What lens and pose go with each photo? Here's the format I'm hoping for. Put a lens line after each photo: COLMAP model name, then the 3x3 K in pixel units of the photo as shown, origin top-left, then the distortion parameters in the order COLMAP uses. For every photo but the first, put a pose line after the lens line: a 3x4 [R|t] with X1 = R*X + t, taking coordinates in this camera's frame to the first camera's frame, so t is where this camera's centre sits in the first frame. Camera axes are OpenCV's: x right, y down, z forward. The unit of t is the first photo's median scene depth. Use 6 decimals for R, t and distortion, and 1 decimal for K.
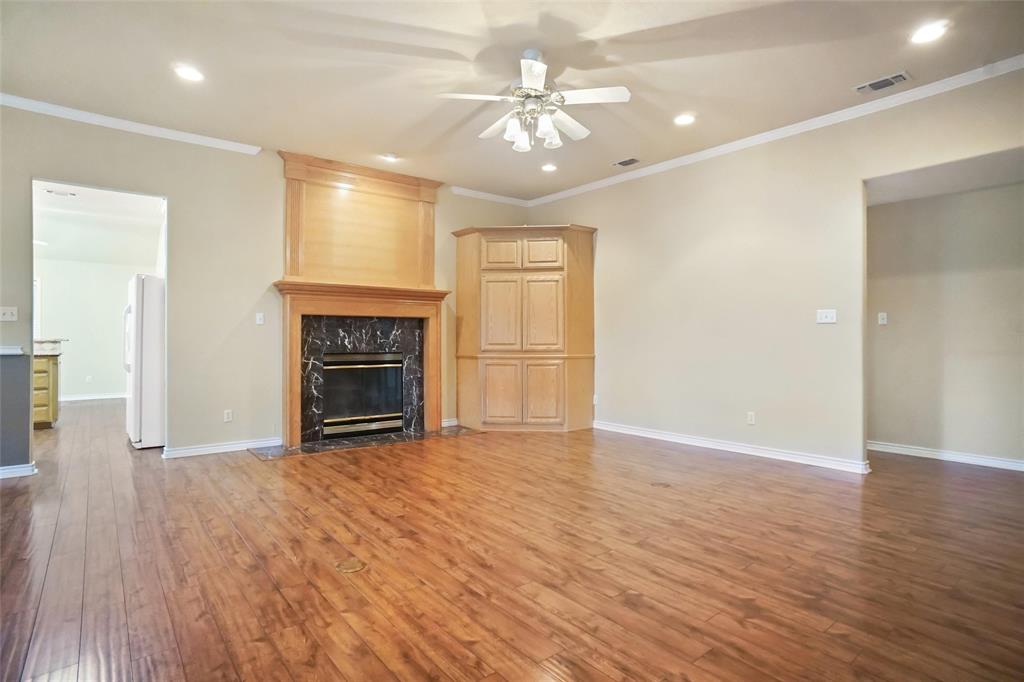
lens RADIAL K [[536.4, 0, 518.2], [0, 536.4, 331.1], [0, 0, 1]] dist [-0.074234, 0.043618]
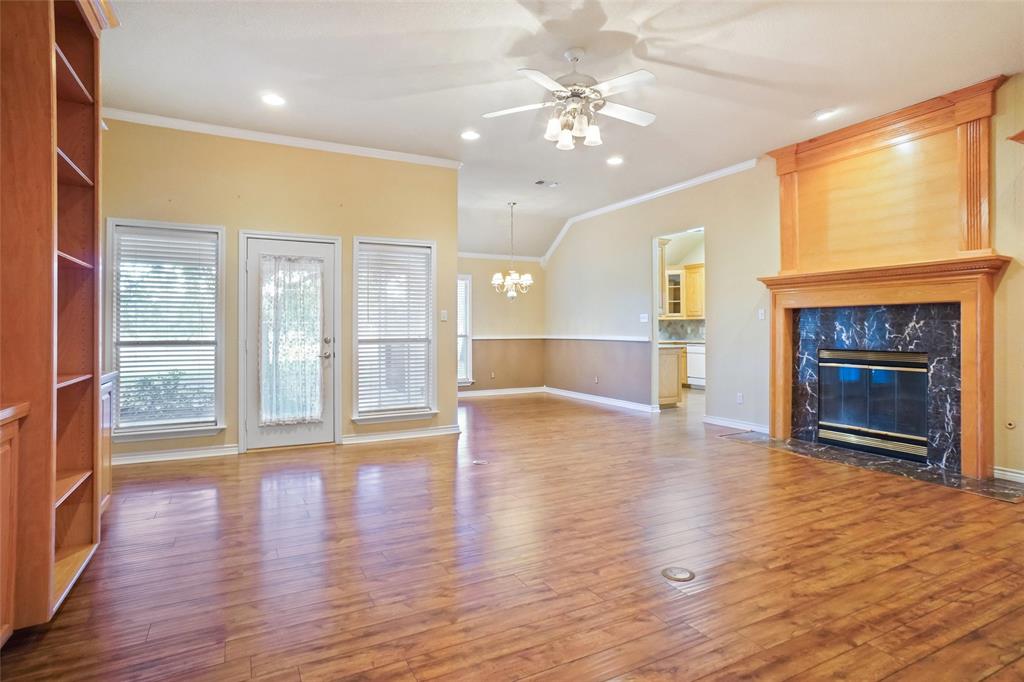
lens RADIAL K [[541.0, 0, 515.2], [0, 541.0, 324.4], [0, 0, 1]] dist [-0.023498, 0.000133]
pose [[-0.203928, -0.008926, -0.978945, 0.995088], [0.014492, 0.999821, -0.012135, 0.005163], [0.978879, -0.016661, -0.203763, 1.027918]]
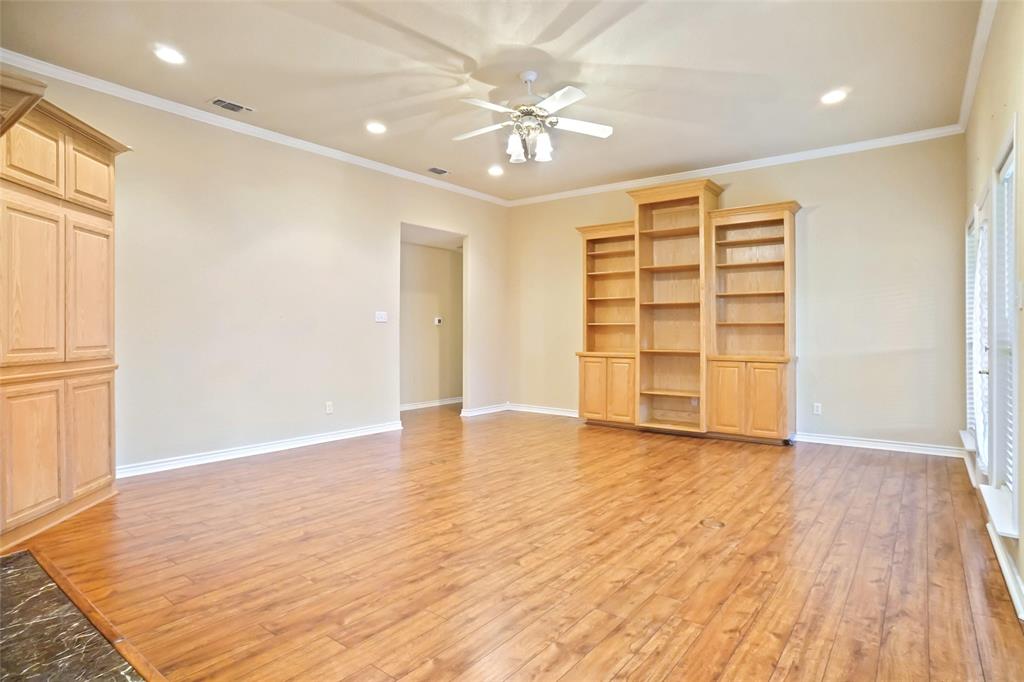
lens RADIAL K [[536.4, 0, 518.2], [0, 536.4, 331.1], [0, 0, 1]] dist [-0.074234, 0.043618]
pose [[-0.225933, 0.000172, 0.974143, -0.969809], [-0.011247, 0.999933, -0.002785, 0.007647], [-0.974078, -0.011586, -0.225916, 1.187838]]
